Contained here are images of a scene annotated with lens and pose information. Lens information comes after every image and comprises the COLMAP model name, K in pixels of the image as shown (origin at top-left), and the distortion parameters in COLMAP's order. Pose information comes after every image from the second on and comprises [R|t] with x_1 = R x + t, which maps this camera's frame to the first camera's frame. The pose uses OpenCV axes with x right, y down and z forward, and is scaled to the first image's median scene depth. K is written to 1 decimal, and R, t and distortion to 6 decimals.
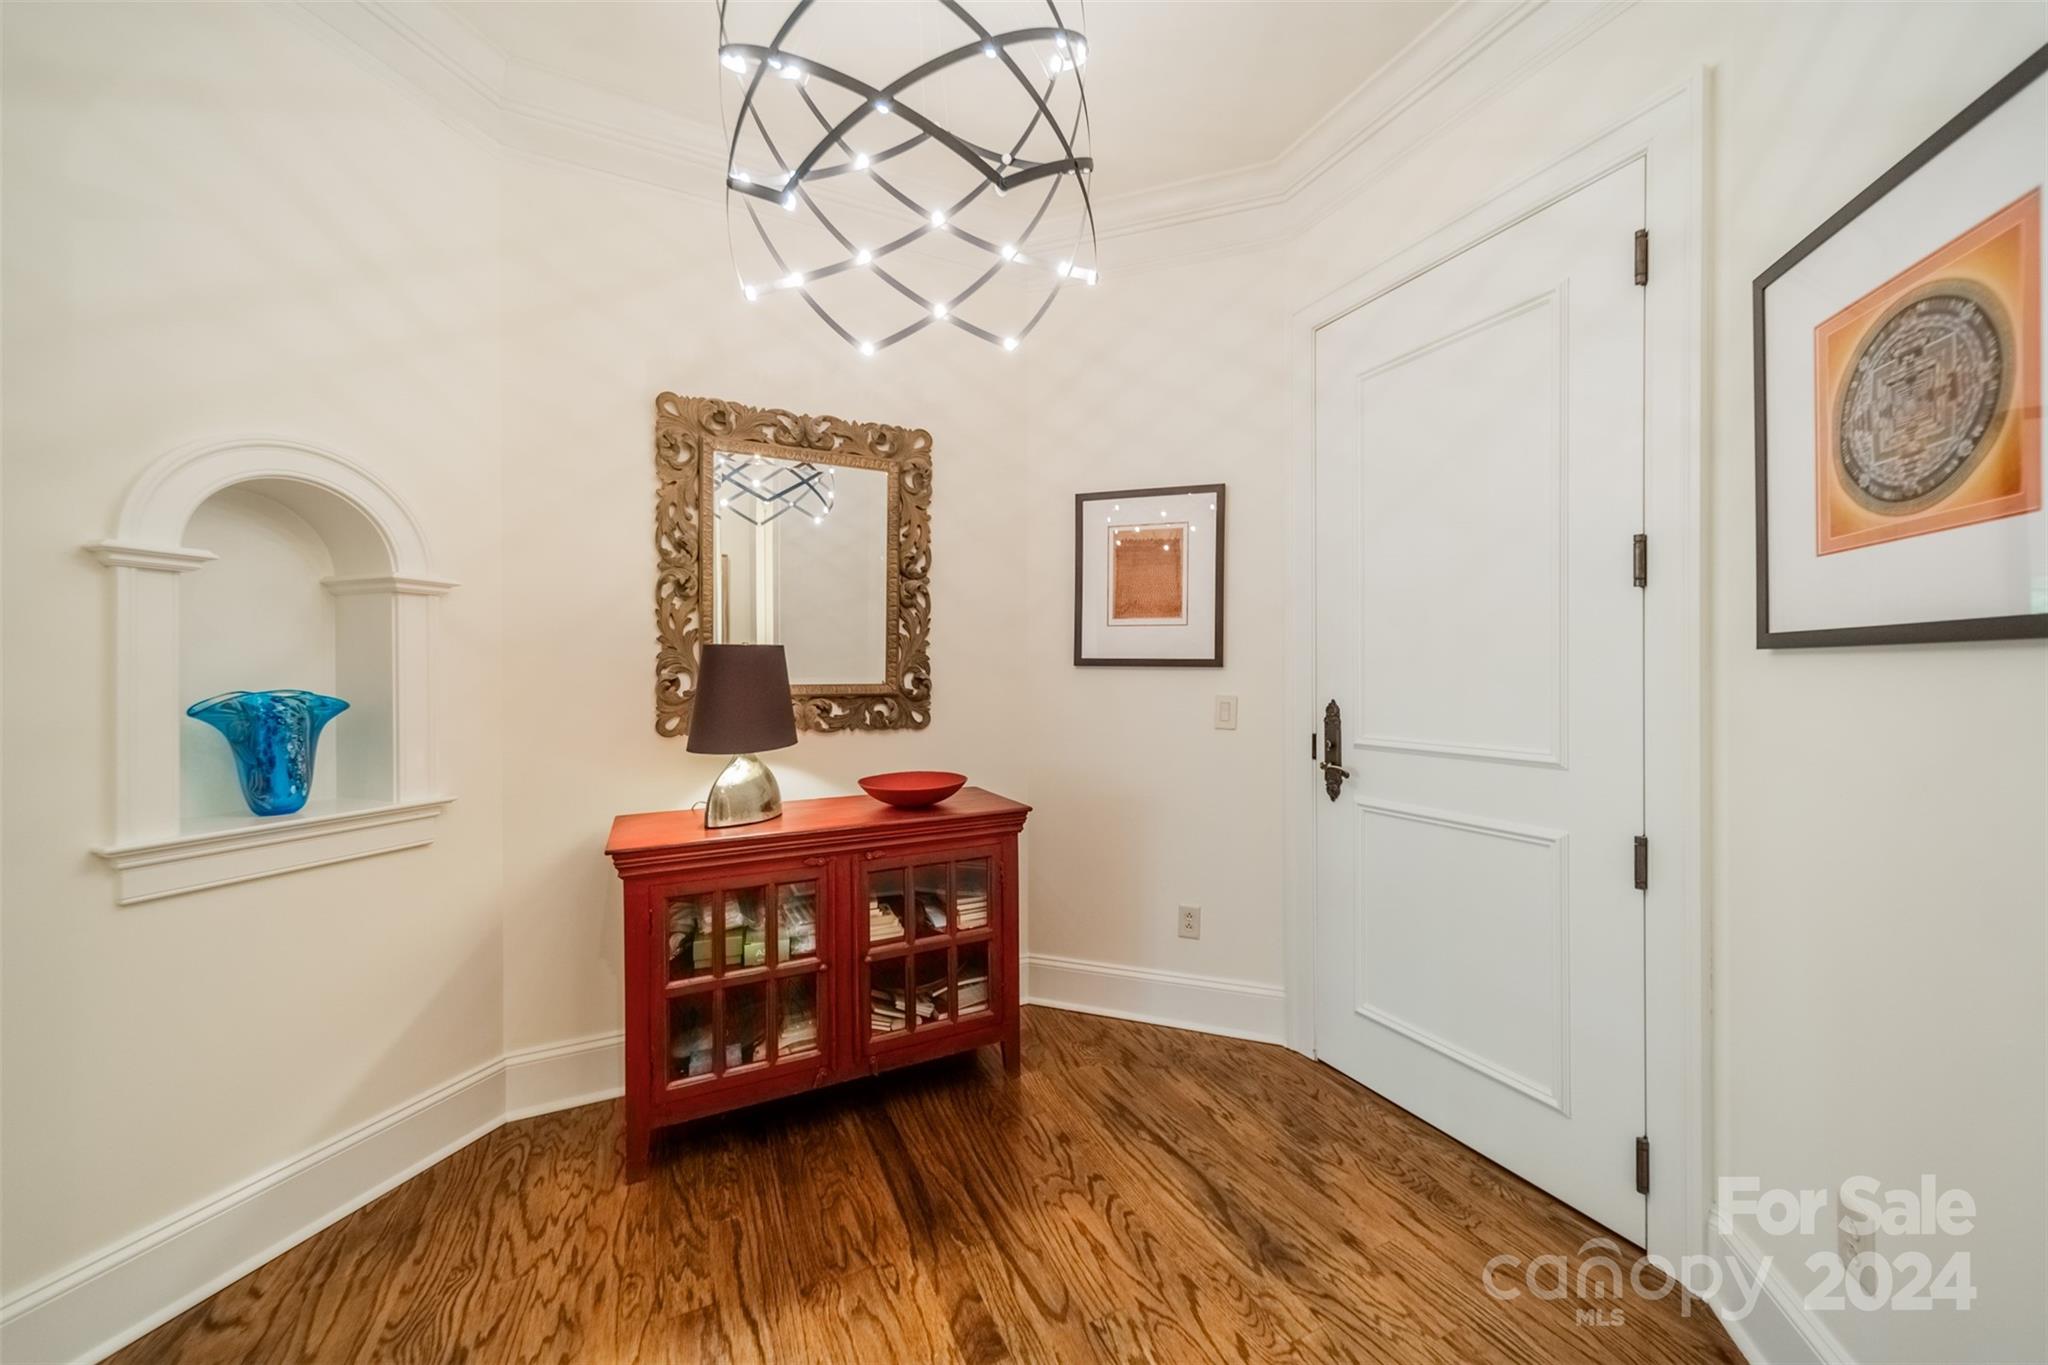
lens RADIAL K [[729.4, 0, 1023.5], [0, 729.4, 678.9], [0, 0, 1]] dist [0.006843, 0.000149]
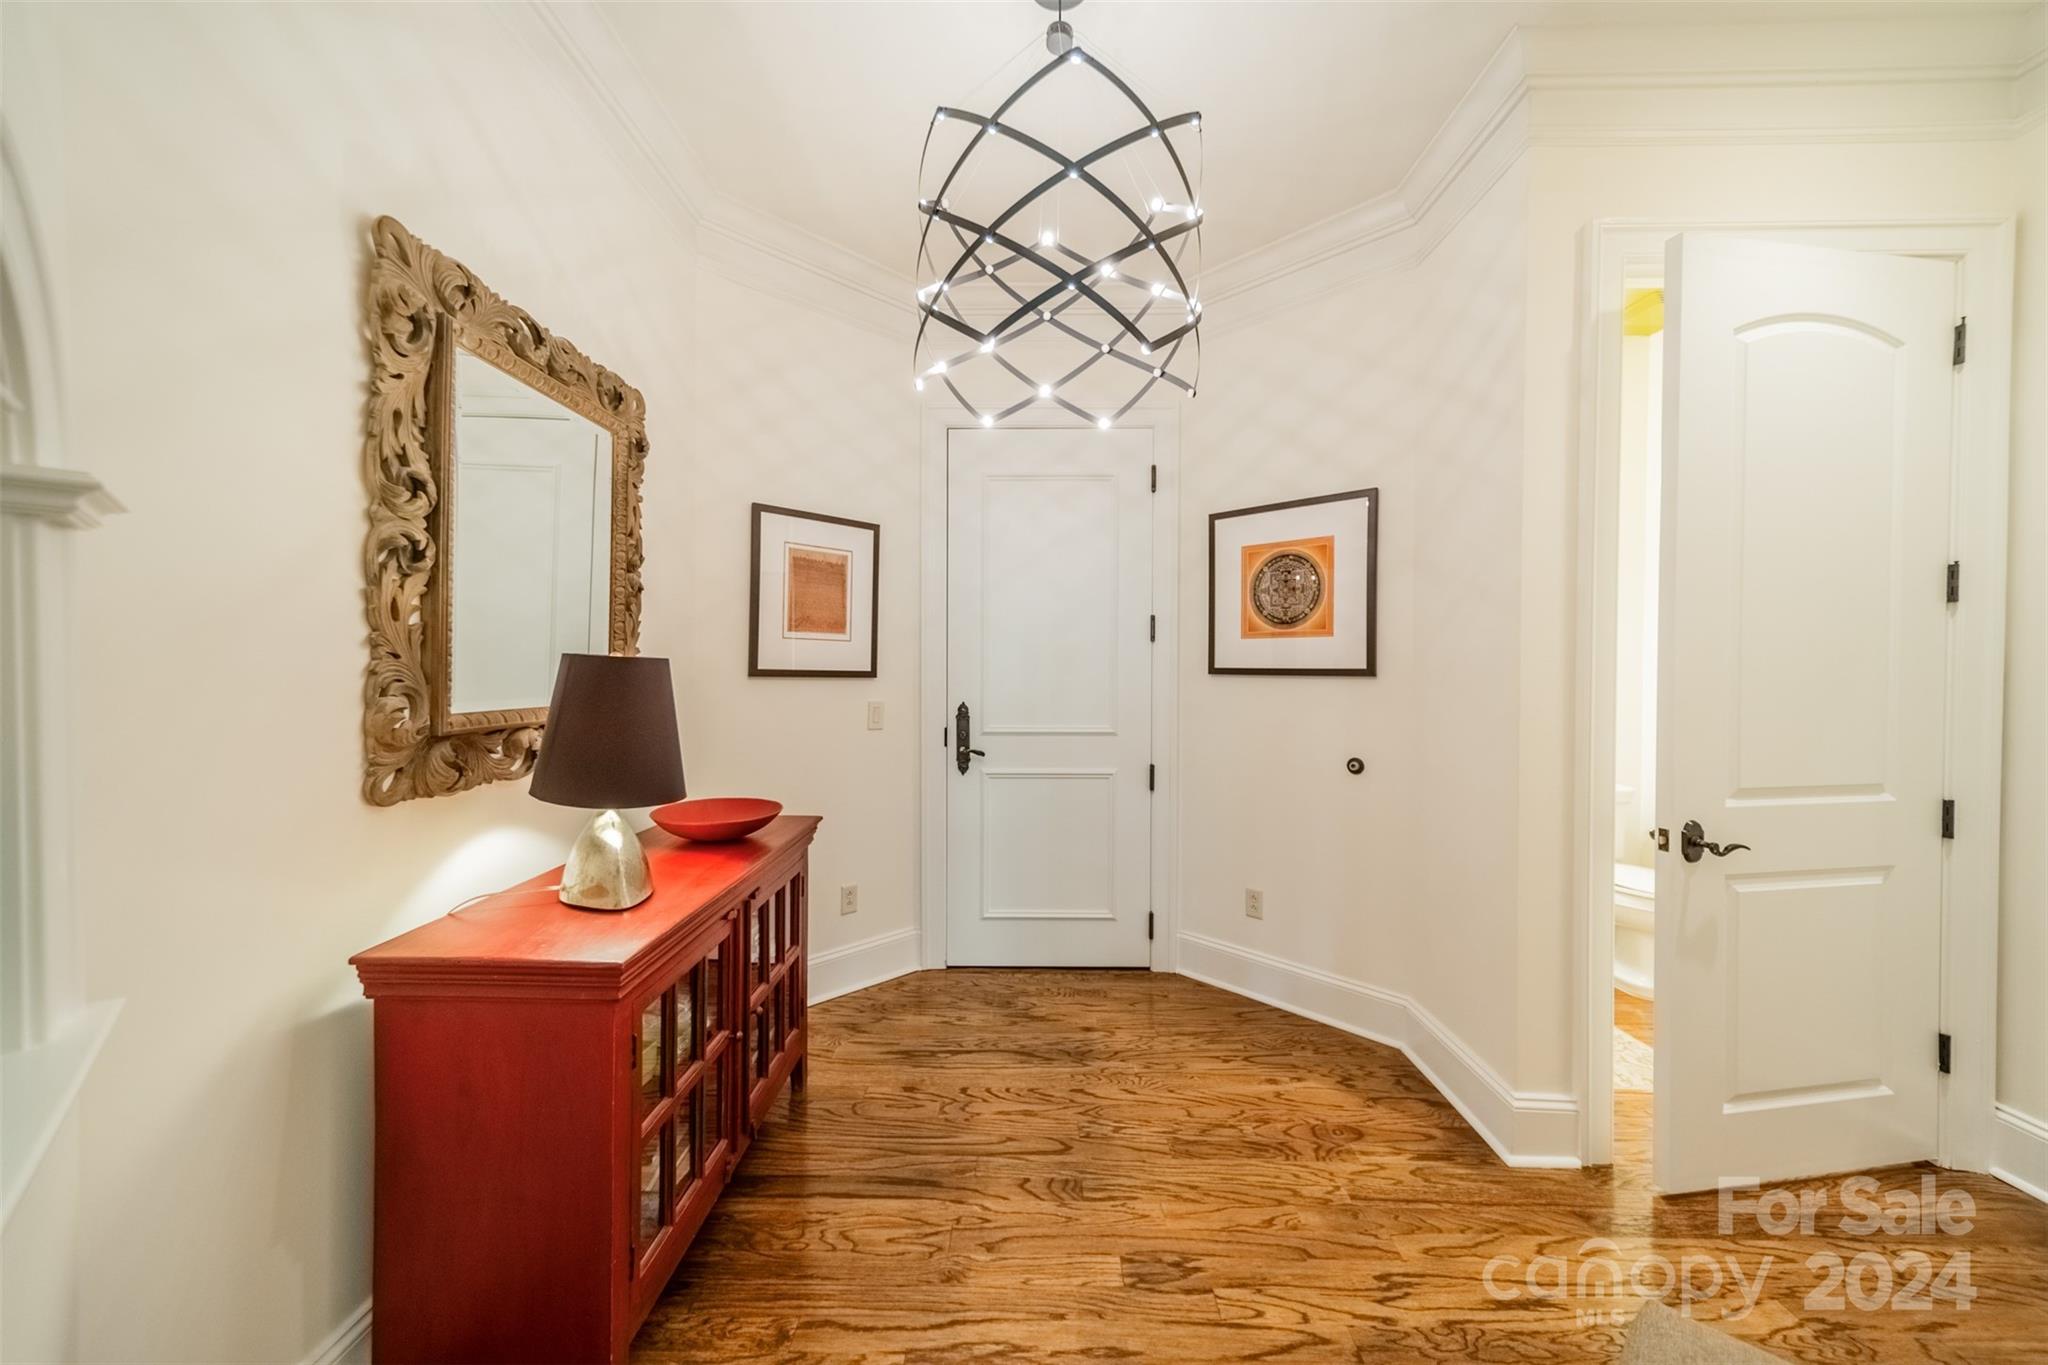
lens RADIAL K [[716.9, 0, 1024.0], [0, 716.9, 682.5], [0, 0, 1]] dist [0.000831, 0.000072]
pose [[0.465257, -0.012944, 0.885081, -0.782481], [0.002803, 0.999910, 0.013150, -0.027706], [-0.885171, -0.003637, 0.465251, 0.284815]]
